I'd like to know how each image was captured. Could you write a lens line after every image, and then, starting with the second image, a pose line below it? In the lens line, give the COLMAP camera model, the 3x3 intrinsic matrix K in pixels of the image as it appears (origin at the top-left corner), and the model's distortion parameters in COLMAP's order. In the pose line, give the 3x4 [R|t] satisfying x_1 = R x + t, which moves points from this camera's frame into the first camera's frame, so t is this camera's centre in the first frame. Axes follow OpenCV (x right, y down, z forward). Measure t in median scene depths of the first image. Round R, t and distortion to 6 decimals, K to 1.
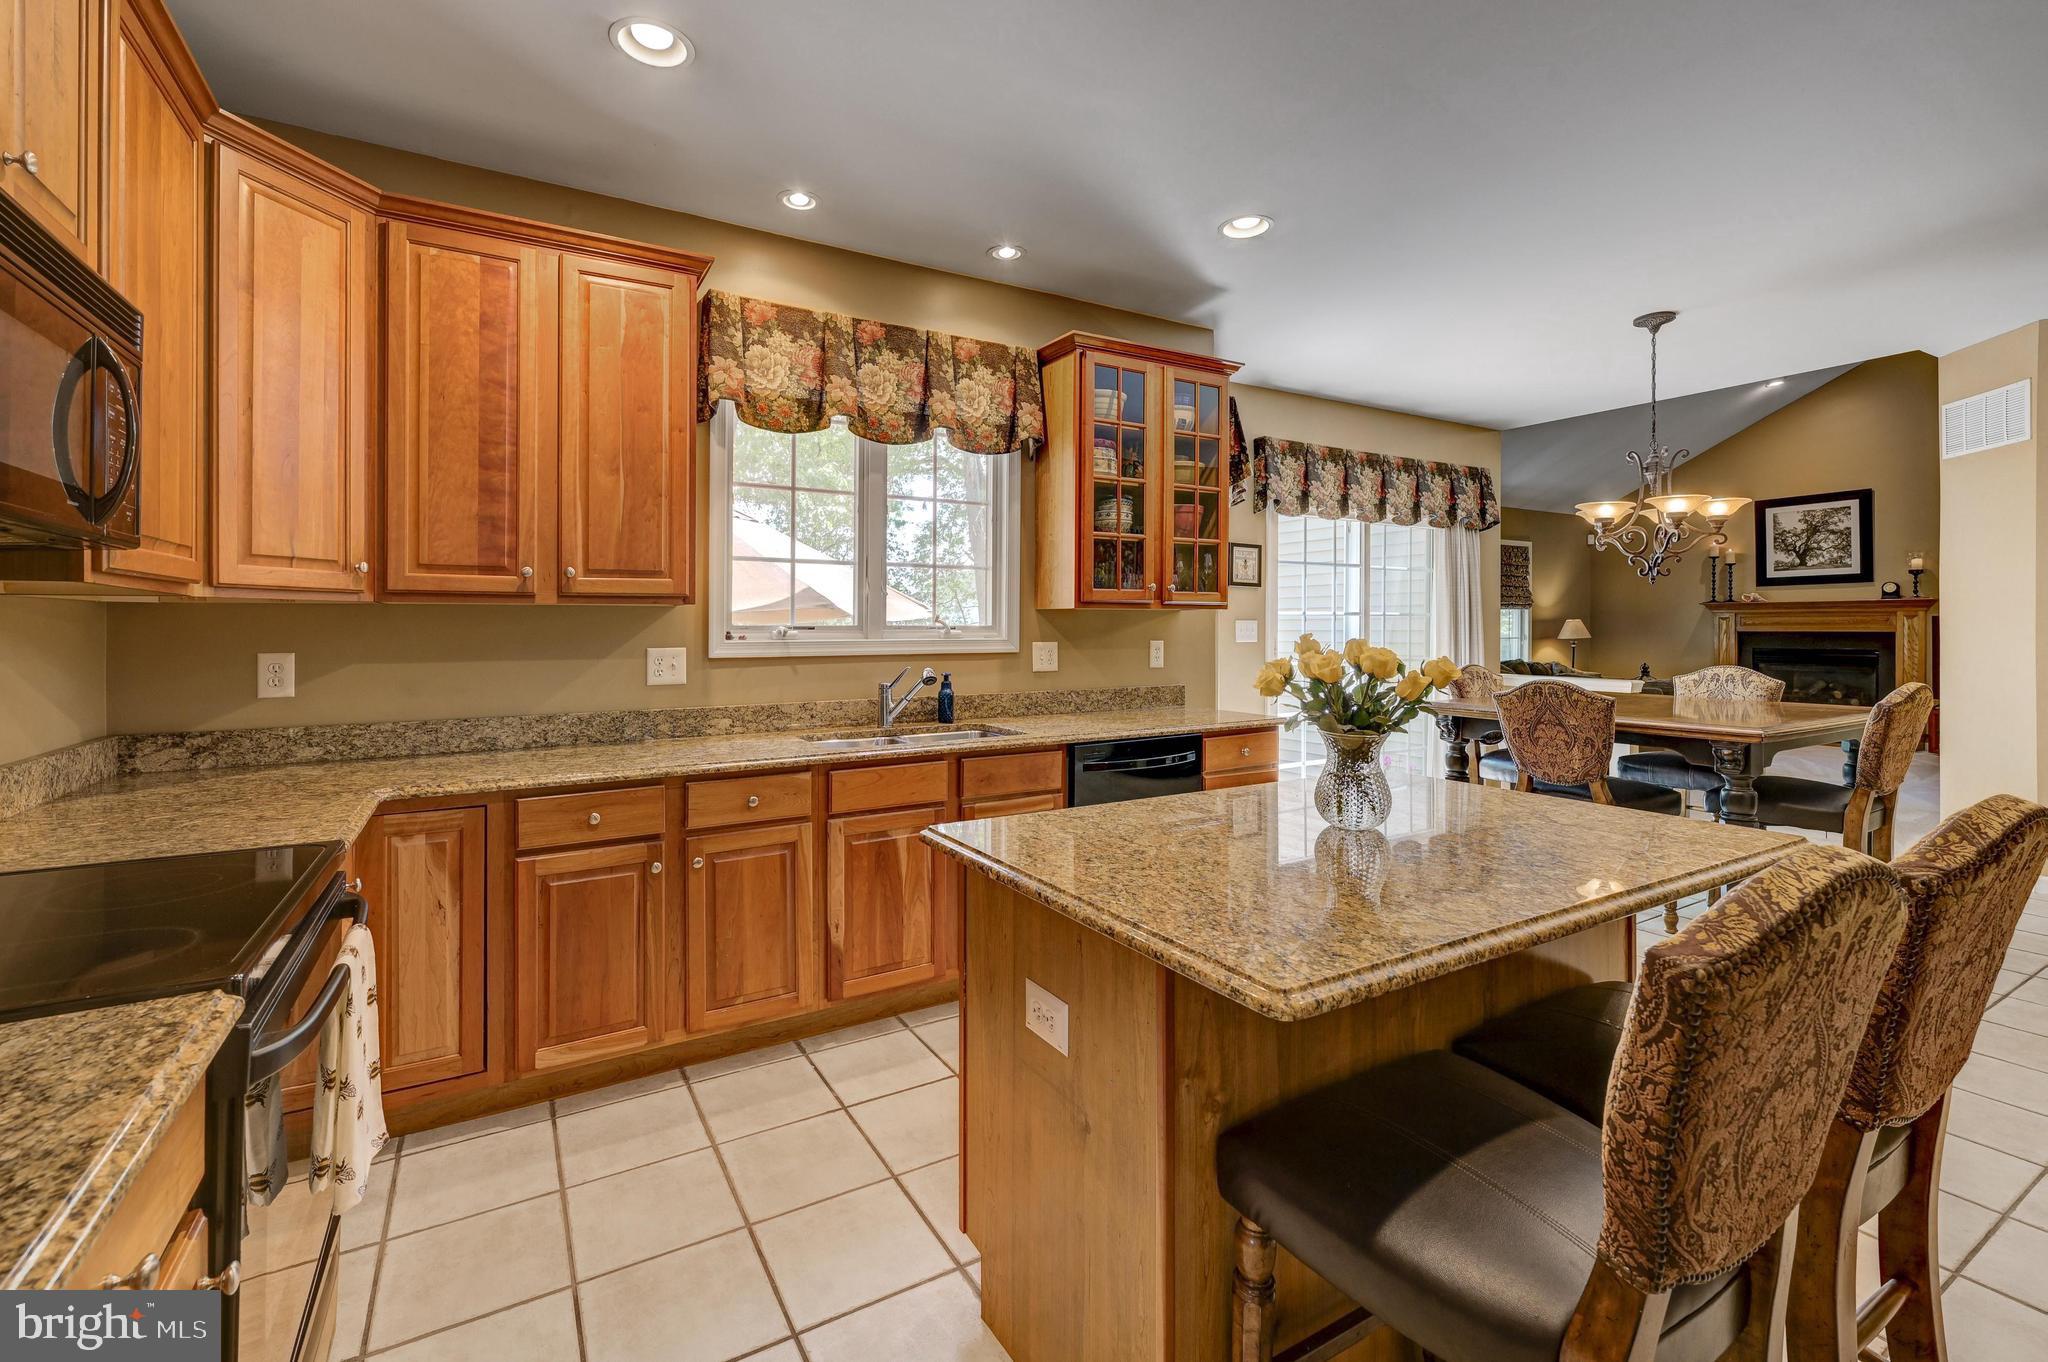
lens RADIAL K [[876.4, 0, 1018.2], [0, 876.4, 627.9], [0, 0, 1]] dist [-0.000234, -0.000014]
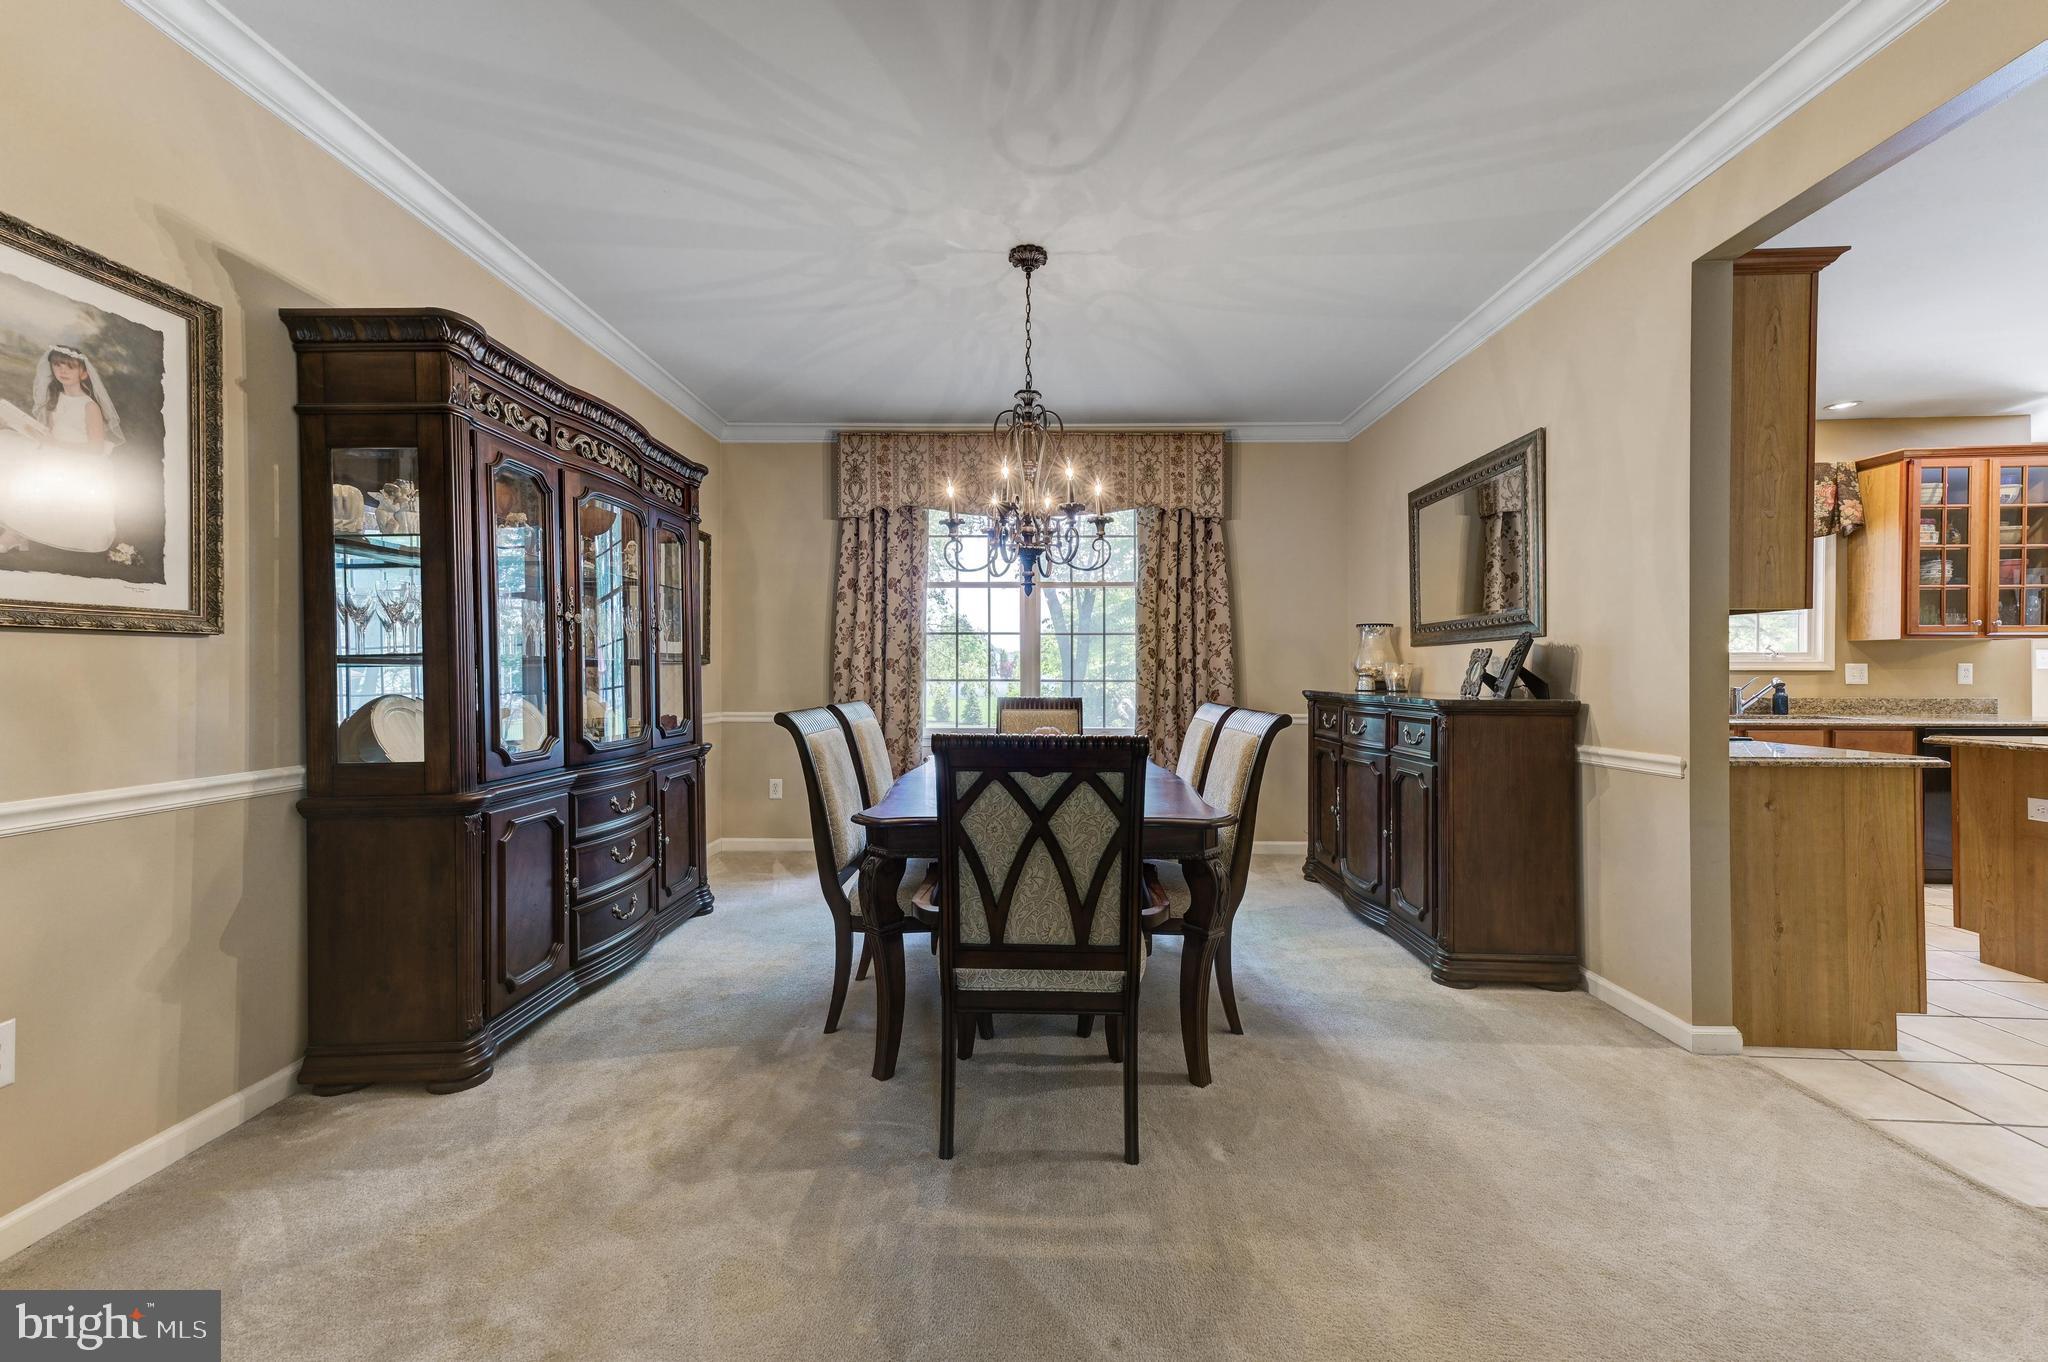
lens RADIAL K [[800.6, 0, 1024.2], [0, 800.6, 670.9], [0, 0, 1]] dist [0.024795, 0.000104]
pose [[0.850006, 0.000576, -0.526772, -0.444684], [-0.002285, 0.999994, -0.002593, 0.036915], [0.526768, 0.003408, 0.850002, -0.907767]]
